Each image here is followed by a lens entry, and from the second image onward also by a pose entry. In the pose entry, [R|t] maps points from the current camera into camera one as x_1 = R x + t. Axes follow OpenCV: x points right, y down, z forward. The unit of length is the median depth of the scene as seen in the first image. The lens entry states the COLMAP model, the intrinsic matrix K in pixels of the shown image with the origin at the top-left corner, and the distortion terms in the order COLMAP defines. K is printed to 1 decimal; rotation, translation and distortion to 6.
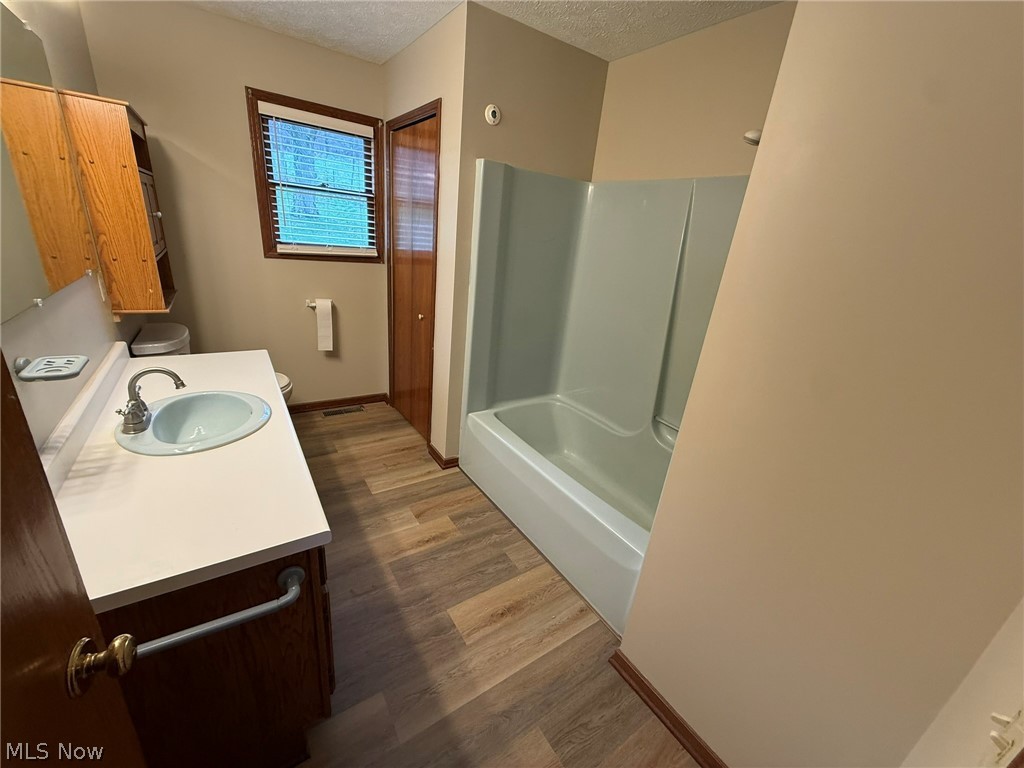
lens RADIAL K [[405.9, 0, 510.4], [0, 405.9, 384.1], [0, 0, 1]] dist [-0.000741, -0.000710]
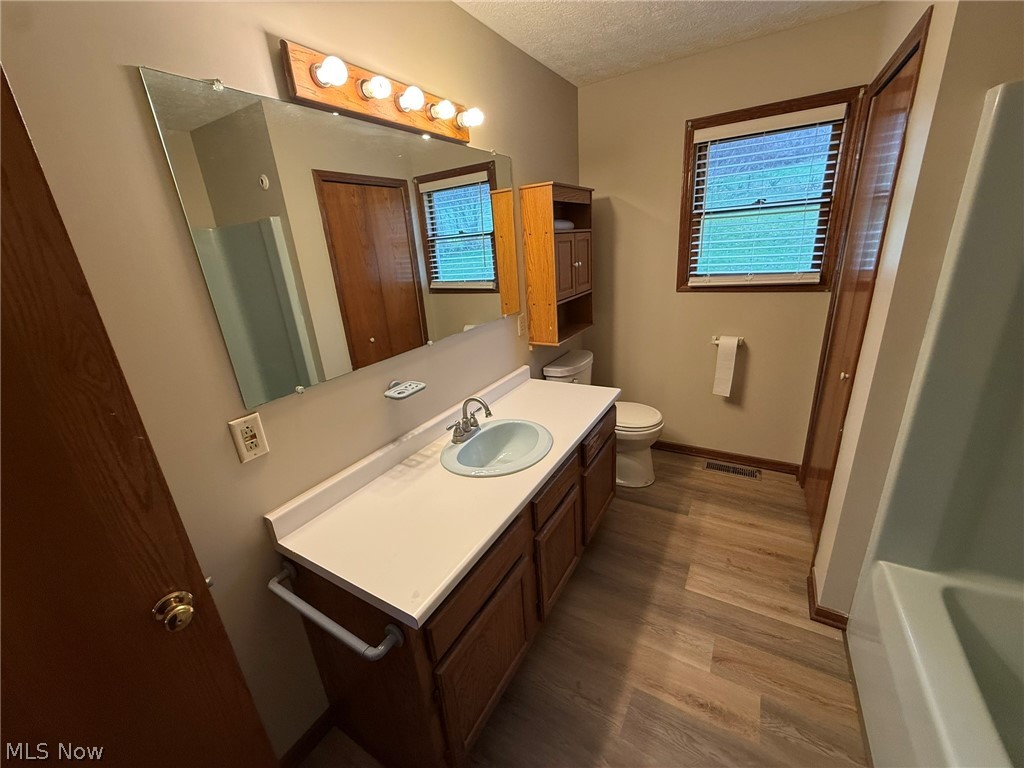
lens RADIAL K [[405.9, 0, 510.4], [0, 405.9, 384.1], [0, 0, 1]] dist [-0.000741, -0.000710]
pose [[0.416129, 0.173298, -0.892639, 0.150652], [-0.207831, 0.973812, 0.092171, -0.115384], [0.885236, 0.147163, 0.441248, 0.279994]]
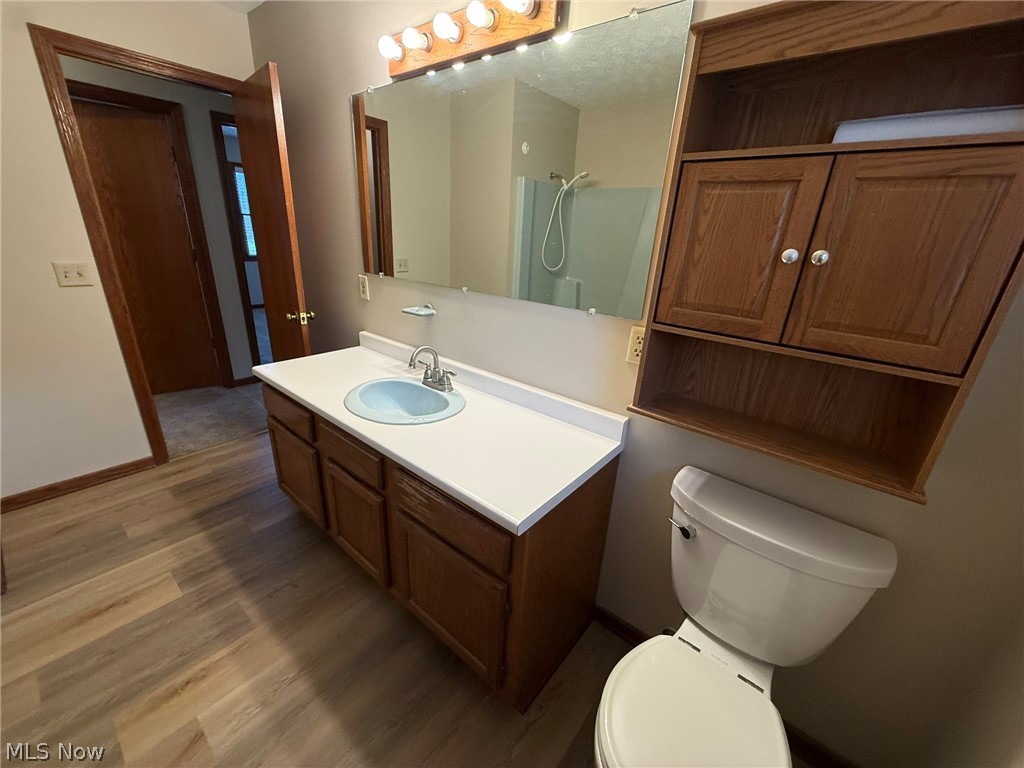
lens RADIAL K [[405.9, 0, 510.4], [0, 405.9, 384.1], [0, 0, 1]] dist [-0.000741, -0.000710]
pose [[-0.947113, -0.040261, -0.318364, -0.390730], [-0.238284, 0.752733, 0.613689, -0.406946], [0.214935, 0.657094, -0.722517, 1.062514]]
